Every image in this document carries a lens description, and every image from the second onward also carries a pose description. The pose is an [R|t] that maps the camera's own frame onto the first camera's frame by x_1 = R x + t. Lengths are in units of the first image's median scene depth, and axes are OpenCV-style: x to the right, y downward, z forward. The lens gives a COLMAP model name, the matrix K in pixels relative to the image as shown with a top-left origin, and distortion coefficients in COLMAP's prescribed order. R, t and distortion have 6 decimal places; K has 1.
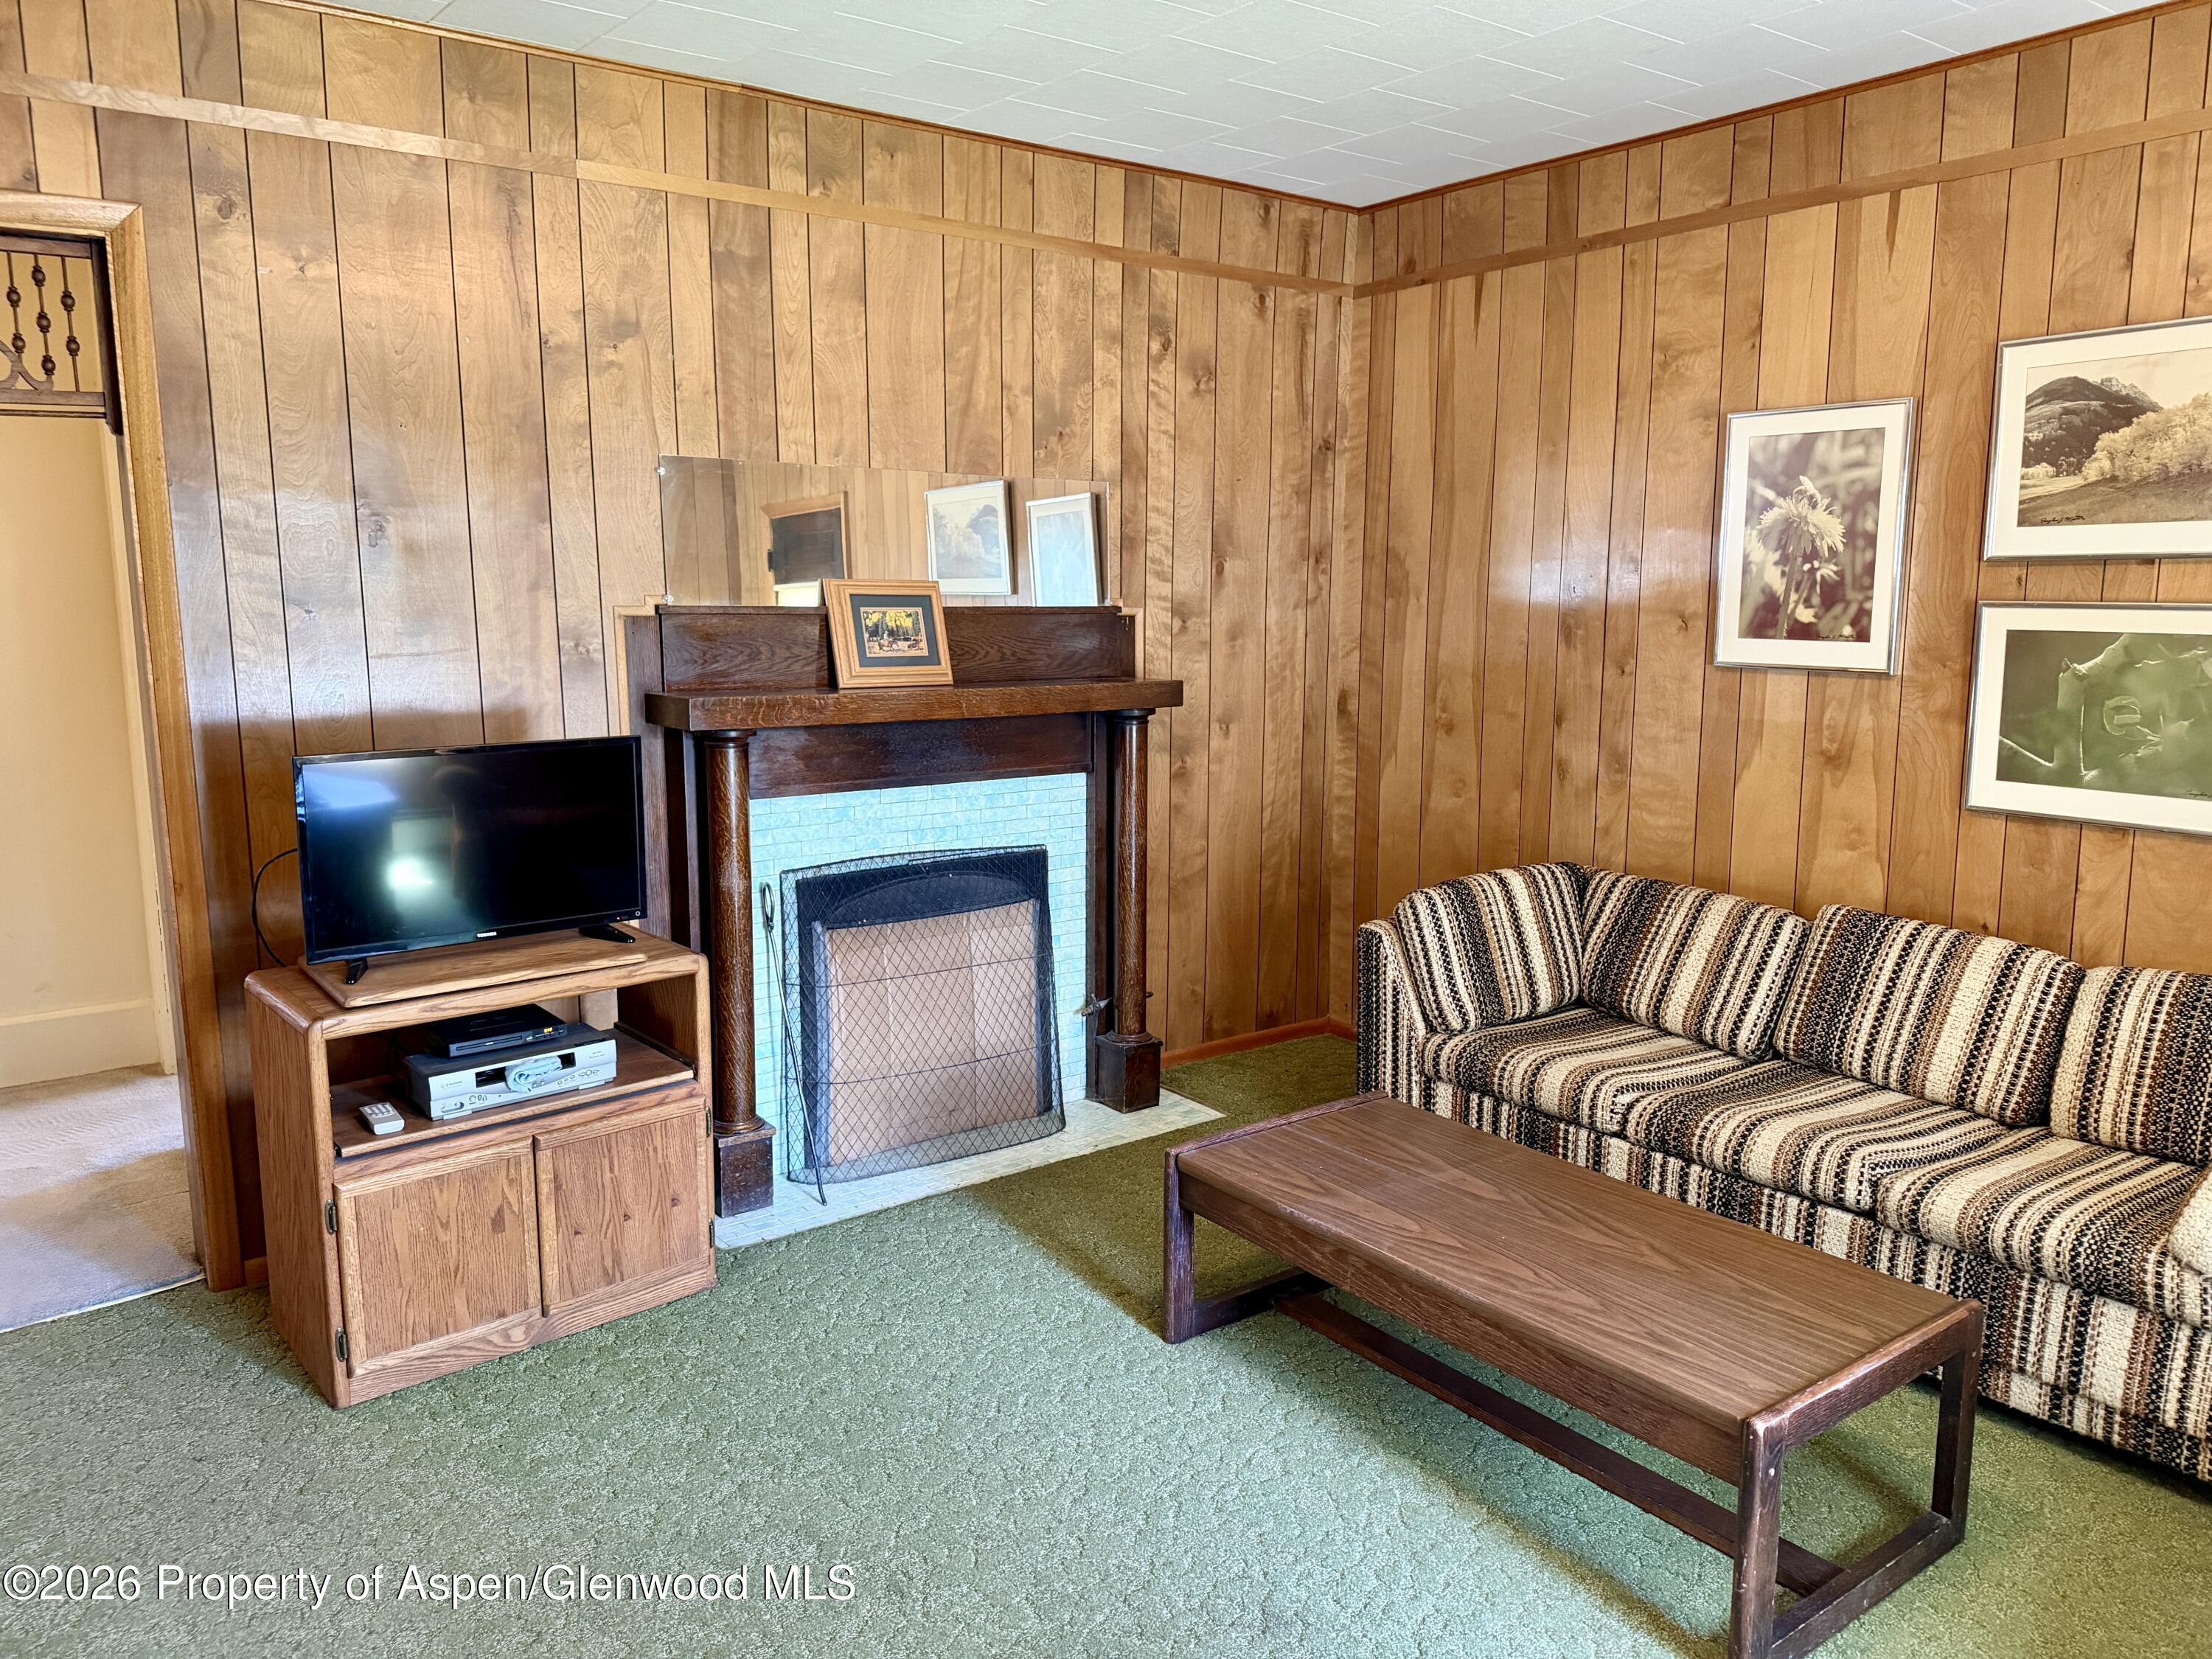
lens RADIAL K [[1539.1, 0, 1106.0], [0, 1539.1, 829.5], [0, 0, 1]] dist [-0.002394, -0.020979]
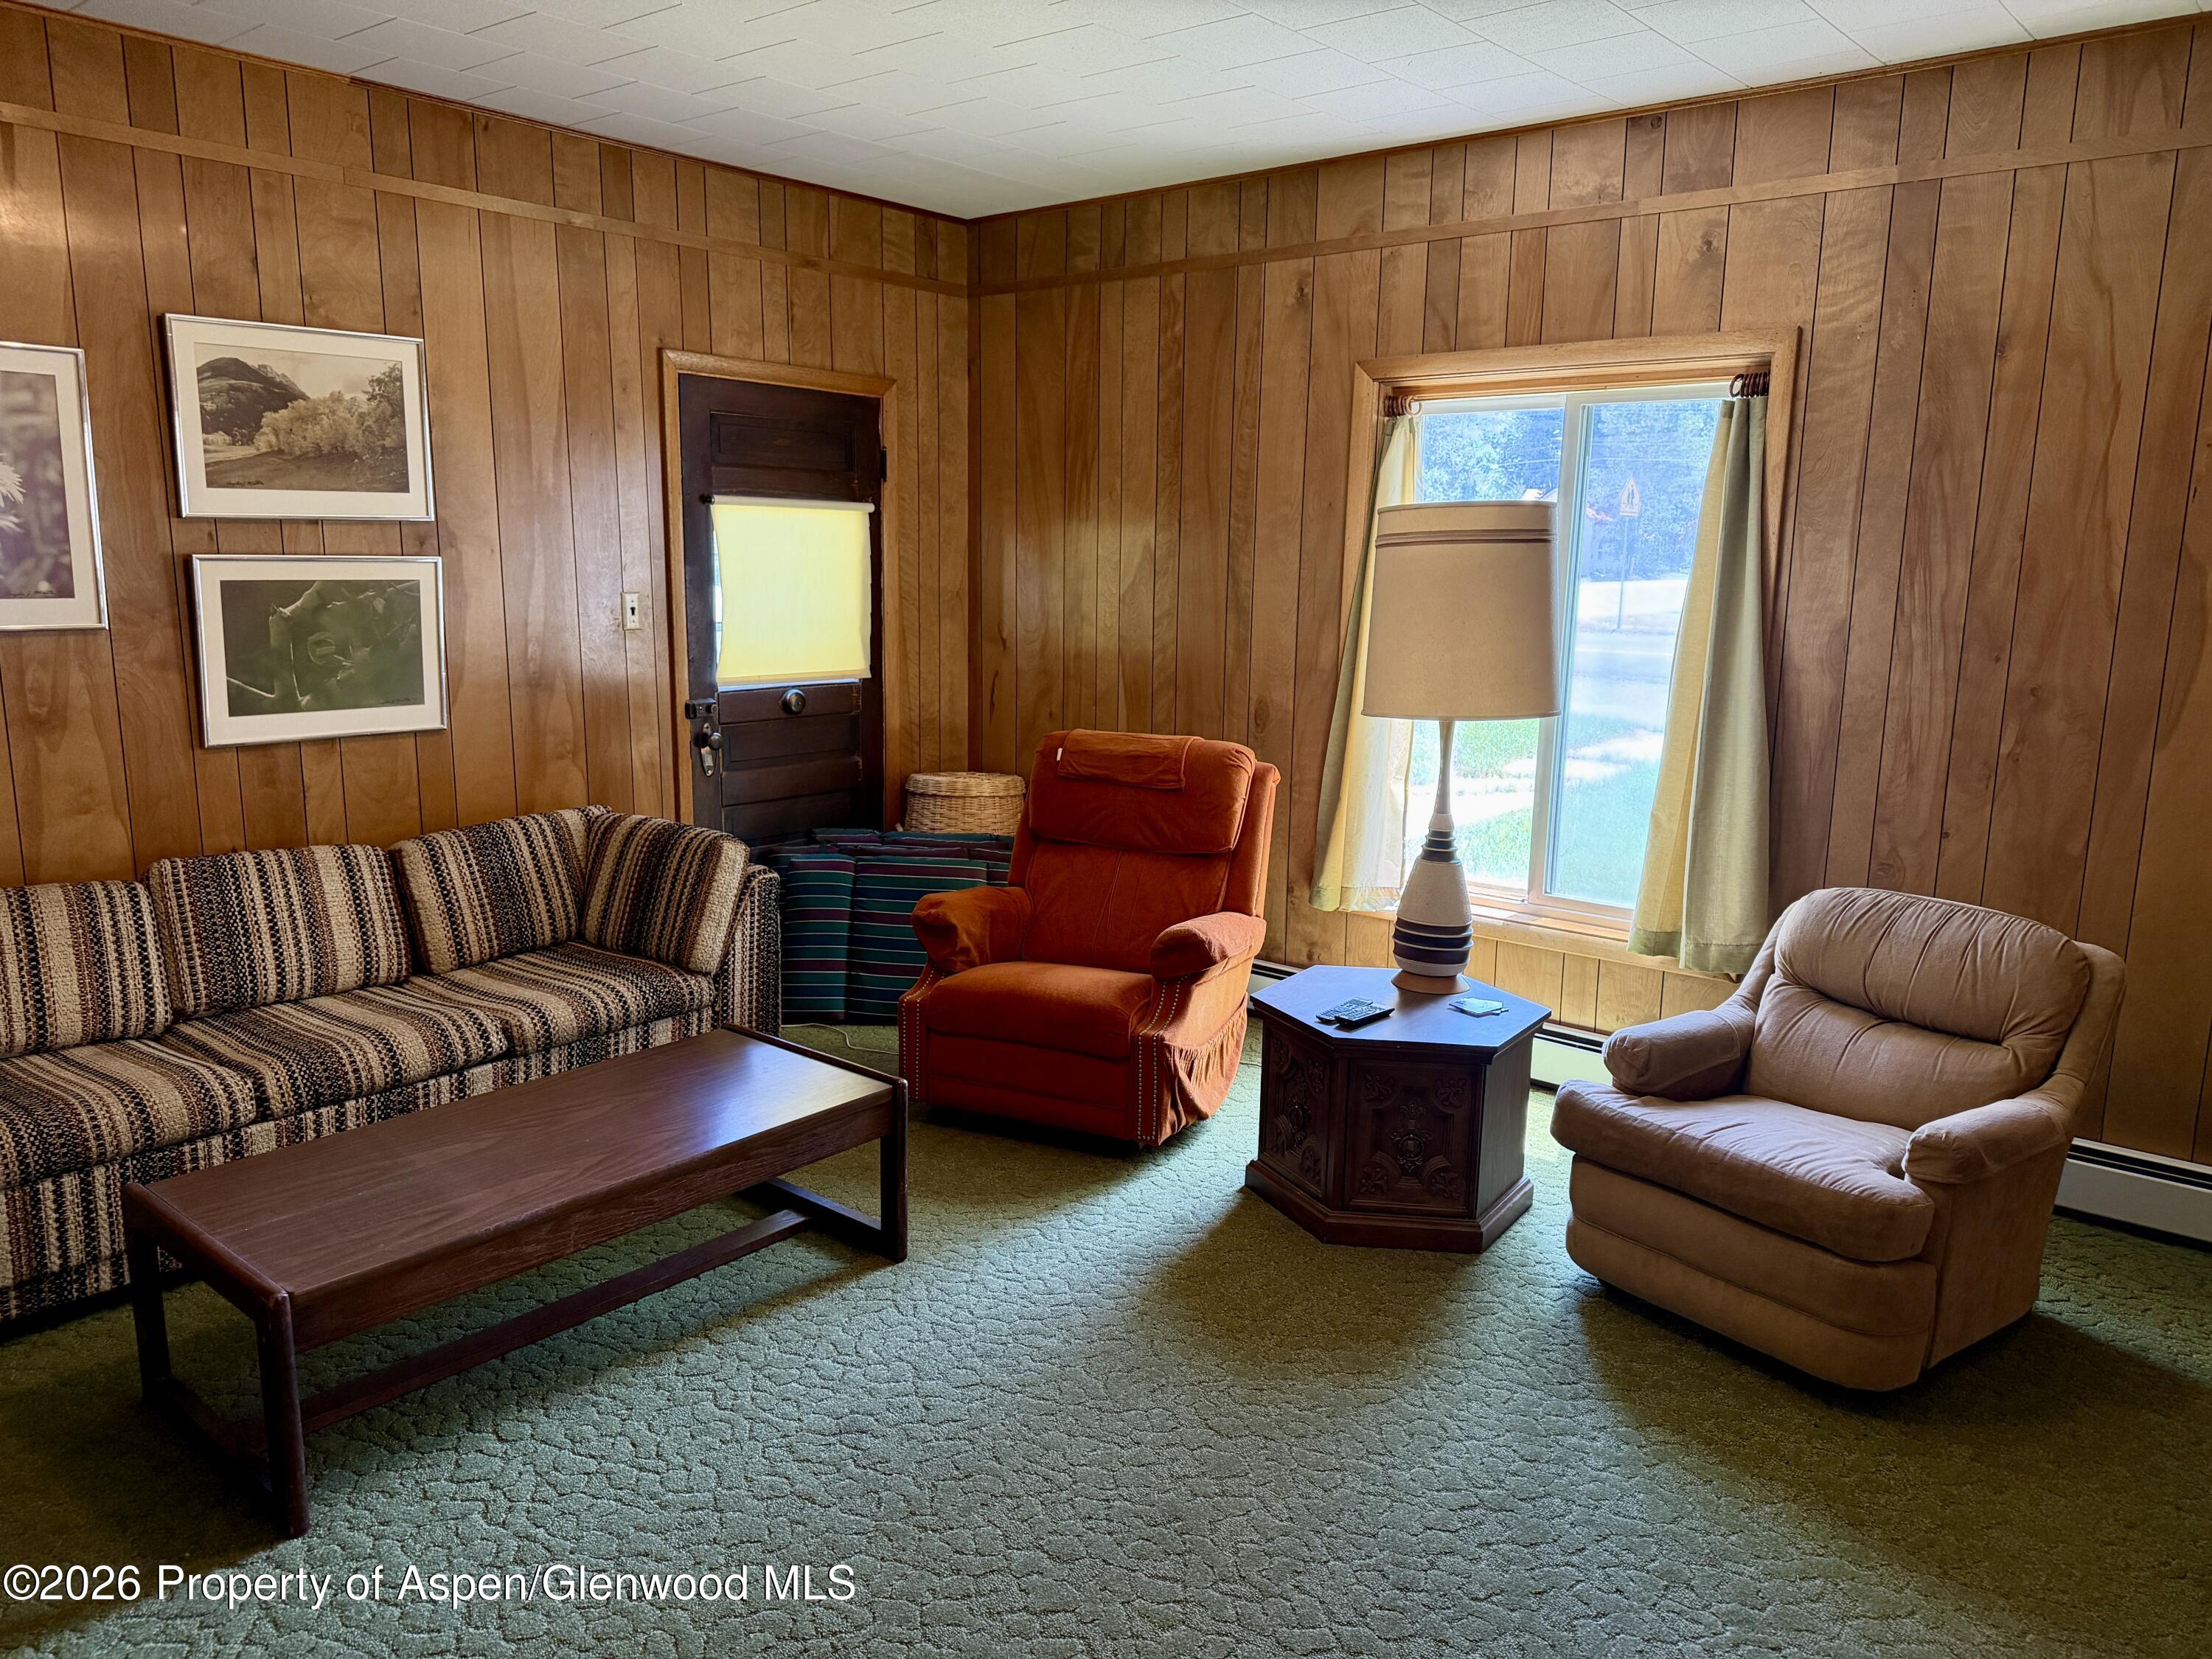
lens RADIAL K [[1539.1, 0, 1106.0], [0, 1539.1, 829.5], [0, 0, 1]] dist [-0.002394, -0.020979]
pose [[-0.238300, -0.177490, 0.954835, -0.661657], [0.132206, 0.968078, 0.212946, -0.108034], [-0.962151, 0.176980, -0.207228, 0.648361]]
